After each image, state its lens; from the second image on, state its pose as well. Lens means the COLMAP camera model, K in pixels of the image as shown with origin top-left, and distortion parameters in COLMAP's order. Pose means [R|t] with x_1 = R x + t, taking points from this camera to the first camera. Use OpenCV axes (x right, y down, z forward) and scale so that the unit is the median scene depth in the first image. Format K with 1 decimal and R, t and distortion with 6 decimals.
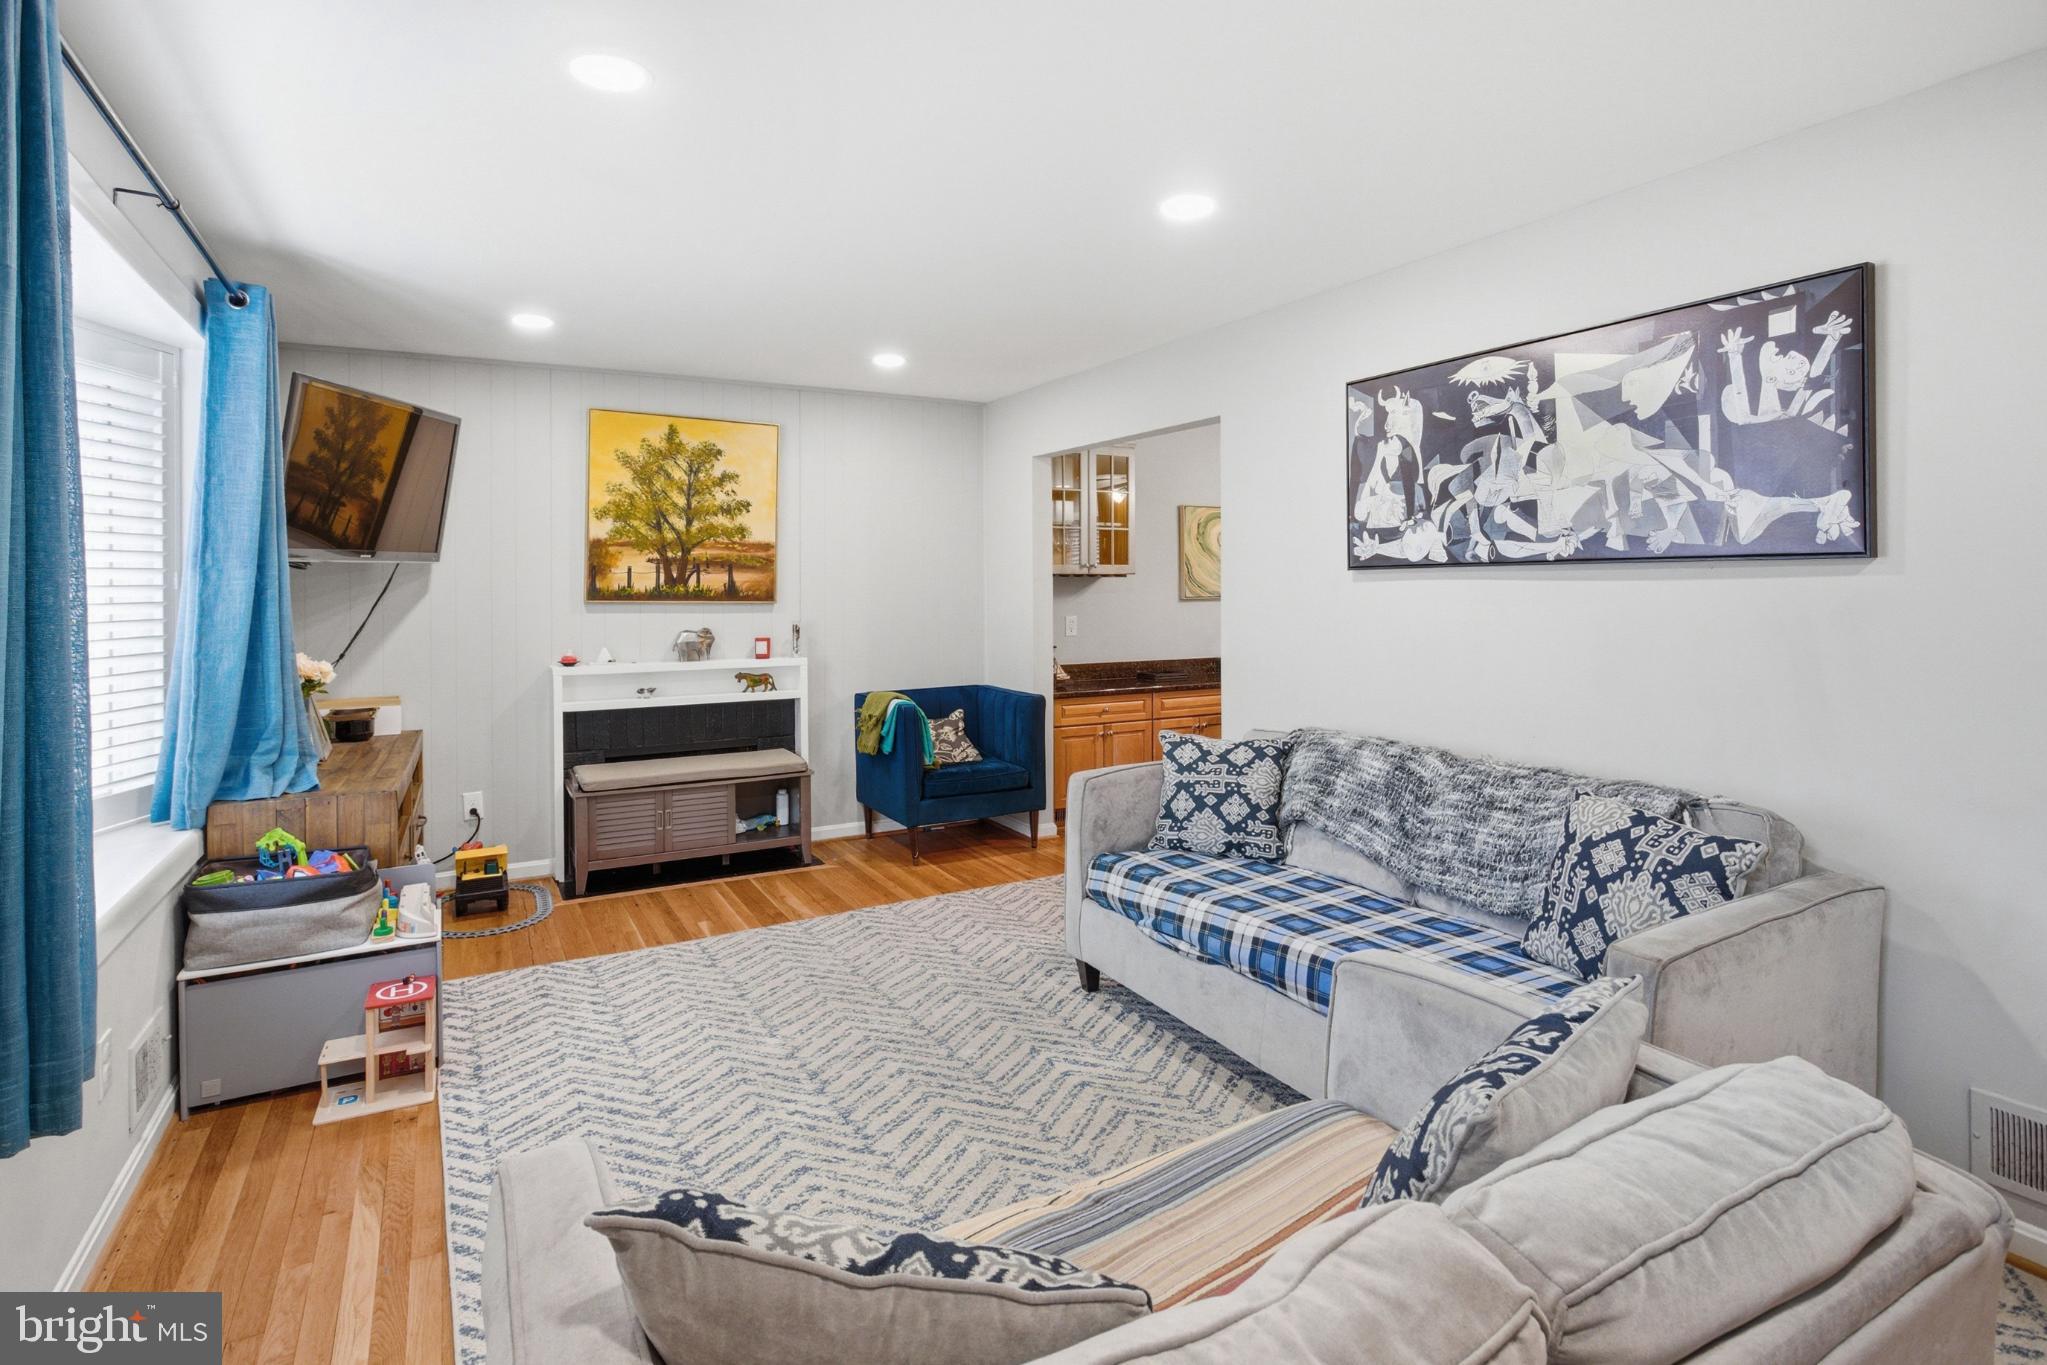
lens RADIAL K [[1040.4, 0, 1051.6], [0, 1040.4, 585.1], [0, 0, 1]] dist [-0.006781, 0.004300]
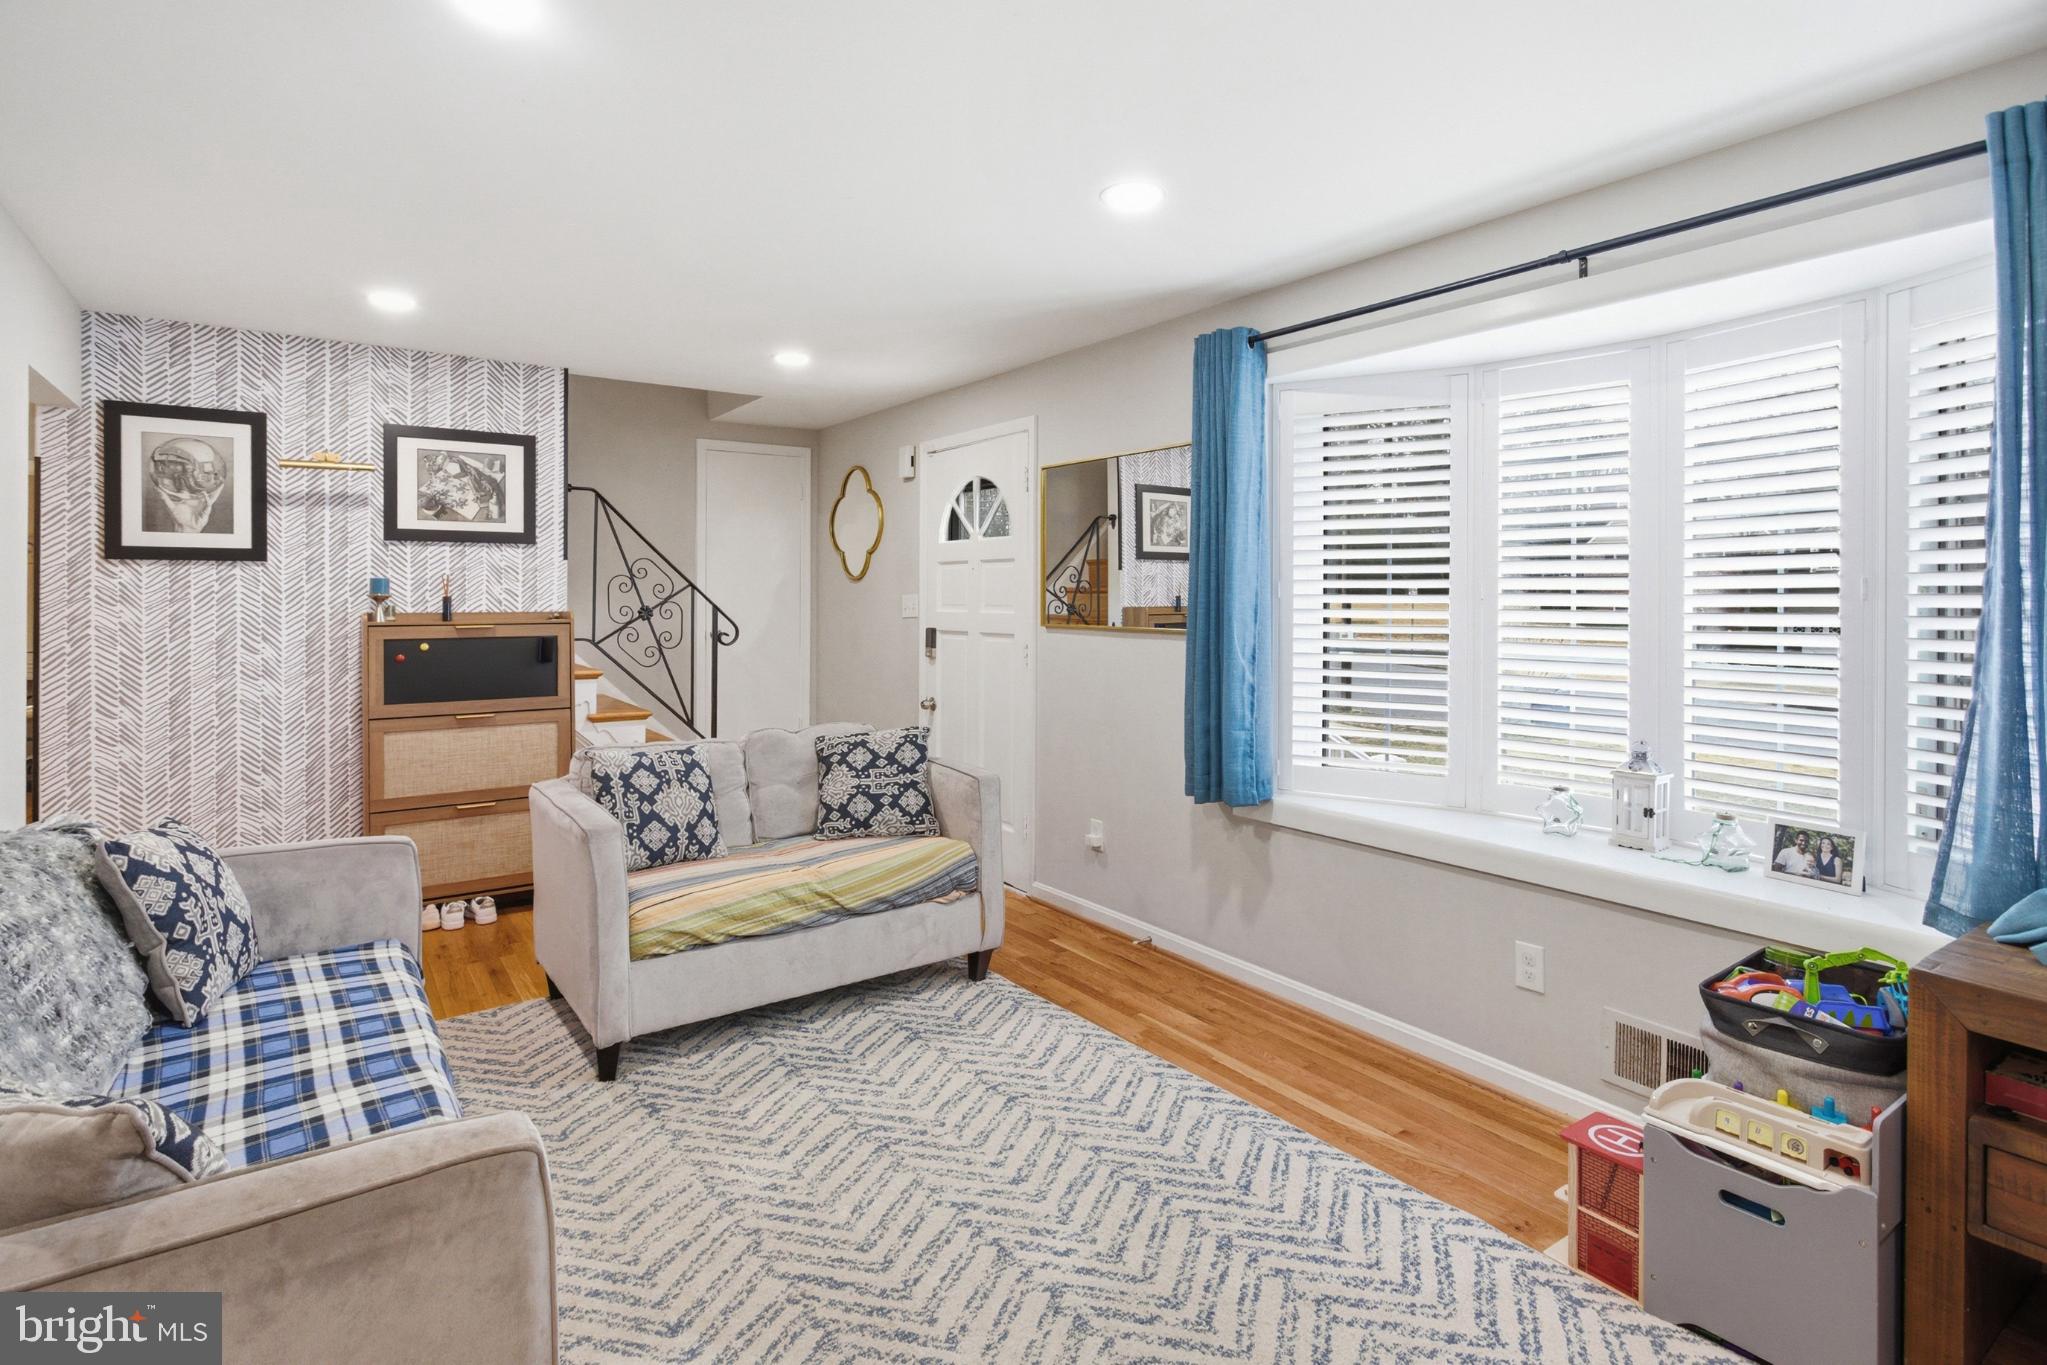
lens RADIAL K [[1040.4, 0, 1040.5], [0, 1040.4, 602.9], [0, 0, 1]] dist [-0.006781, 0.004300]
pose [[-0.995537, 0.002916, -0.094330, -0.081800], [0.002651, 0.999992, 0.002928, 0.002114], [0.094338, 0.002665, -0.995537, 0.963177]]
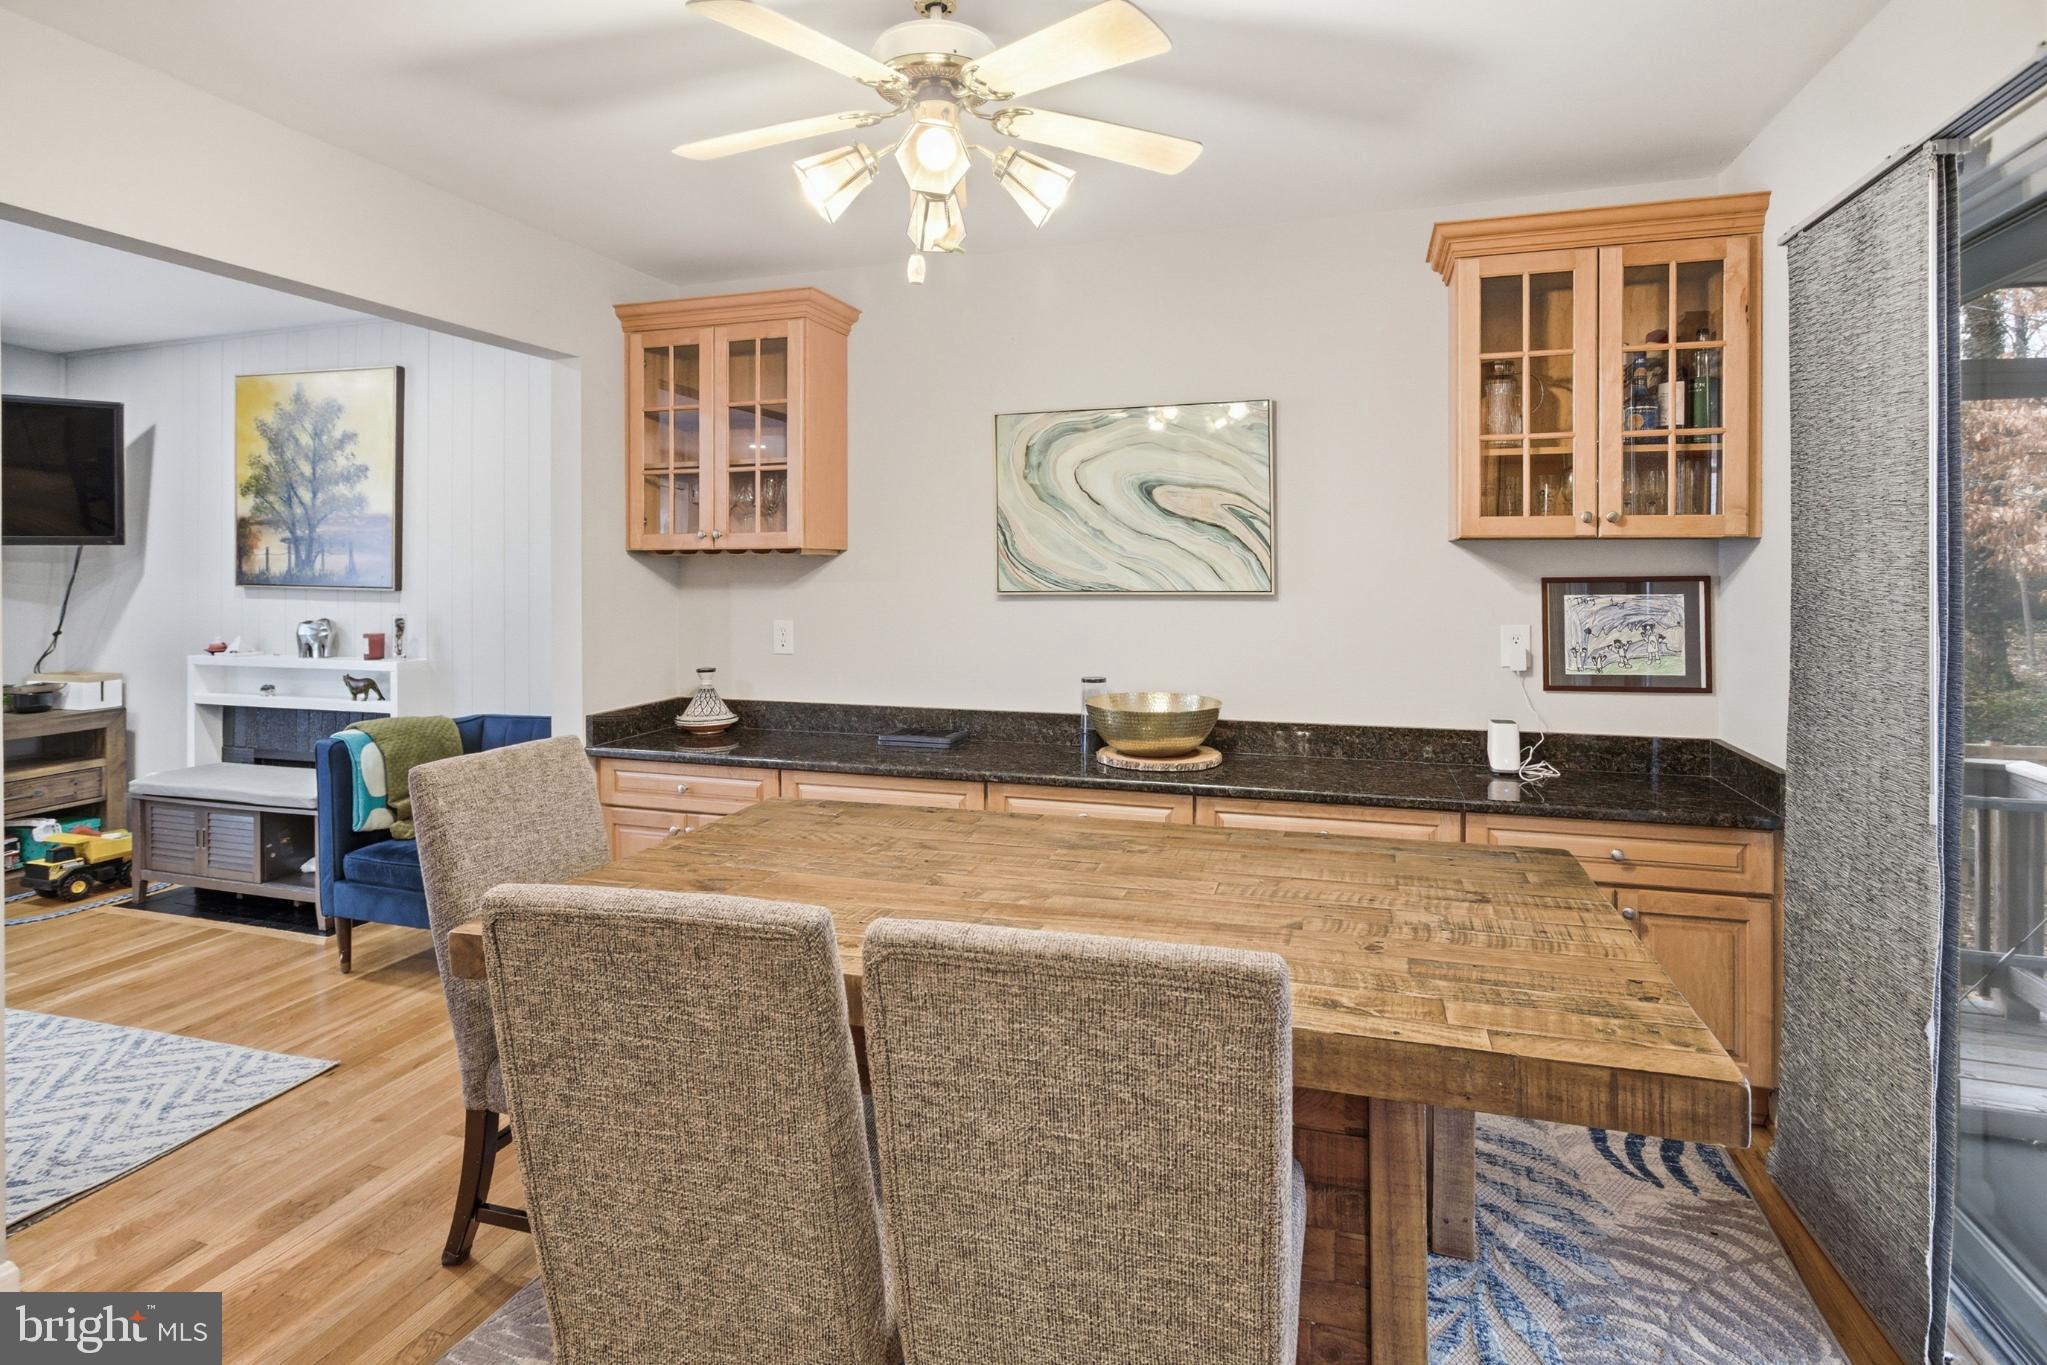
lens RADIAL K [[1040.4, 0, 1020.9], [0, 1040.4, 564.1], [0, 0, 1]] dist [-0.006781, 0.004300]
pose [[0.667430, -0.000379, -0.744672, 0.701563], [0.000797, 1.000000, 0.000205, -0.002999], [0.744672, -0.000731, 0.667430, 0.898744]]
